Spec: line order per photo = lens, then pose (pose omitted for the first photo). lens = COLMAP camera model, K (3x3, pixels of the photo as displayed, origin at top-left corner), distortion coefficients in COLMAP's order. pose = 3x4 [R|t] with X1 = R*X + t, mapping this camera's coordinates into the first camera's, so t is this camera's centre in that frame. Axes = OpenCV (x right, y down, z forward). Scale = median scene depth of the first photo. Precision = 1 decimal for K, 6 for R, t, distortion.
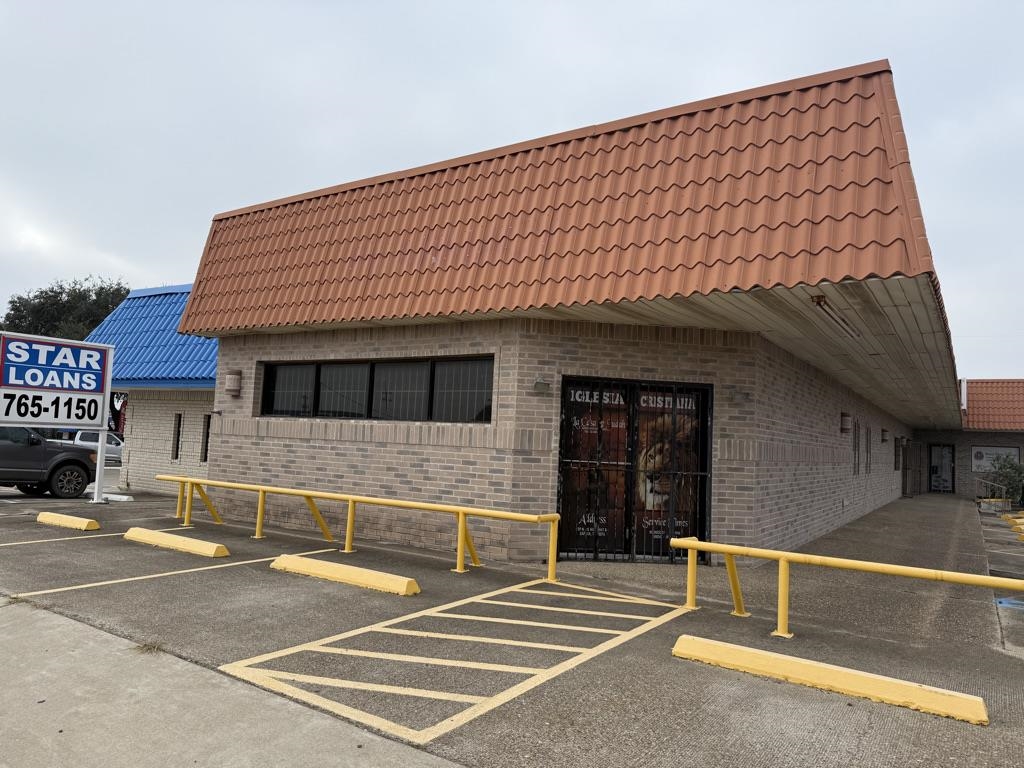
lens RADIAL K [[720.6, 0, 515.1], [0, 720.6, 388.1], [0, 0, 1]] dist [0.003677, -0.012048]
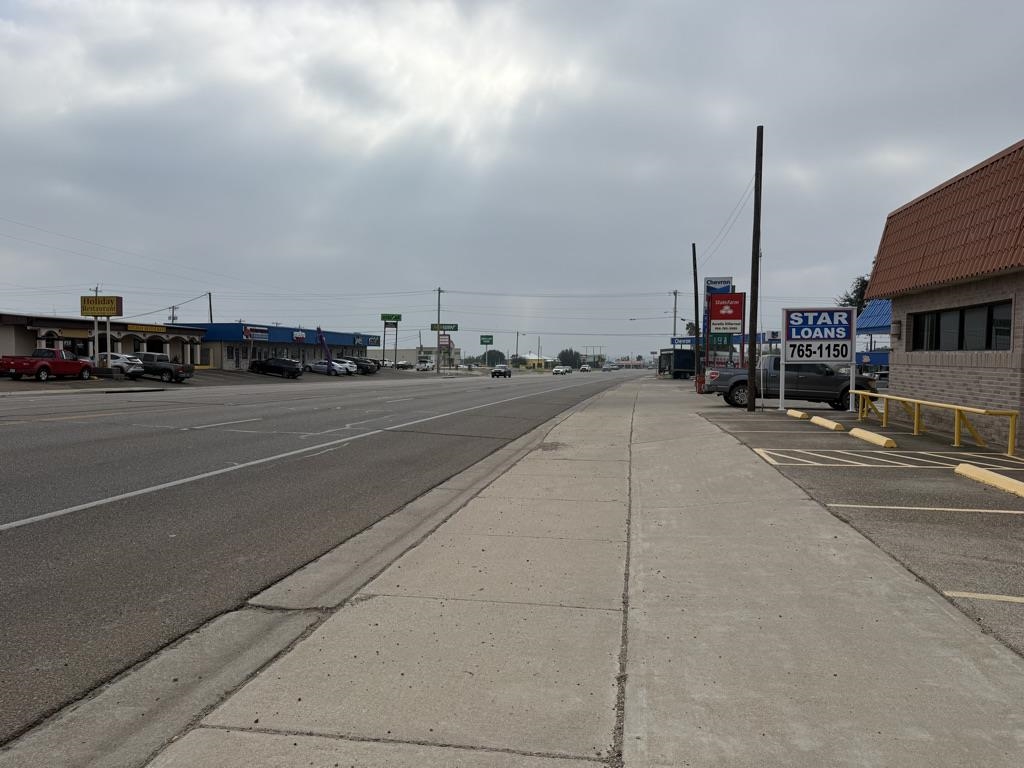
lens RADIAL K [[720.6, 0, 515.1], [0, 720.6, 388.1], [0, 0, 1]] dist [0.003677, -0.012048]
pose [[0.413994, -0.000808, -0.910279, 0.544667], [0.082037, 0.995963, 0.036426, -0.004454], [0.906575, -0.089756, 0.412389, -0.286056]]
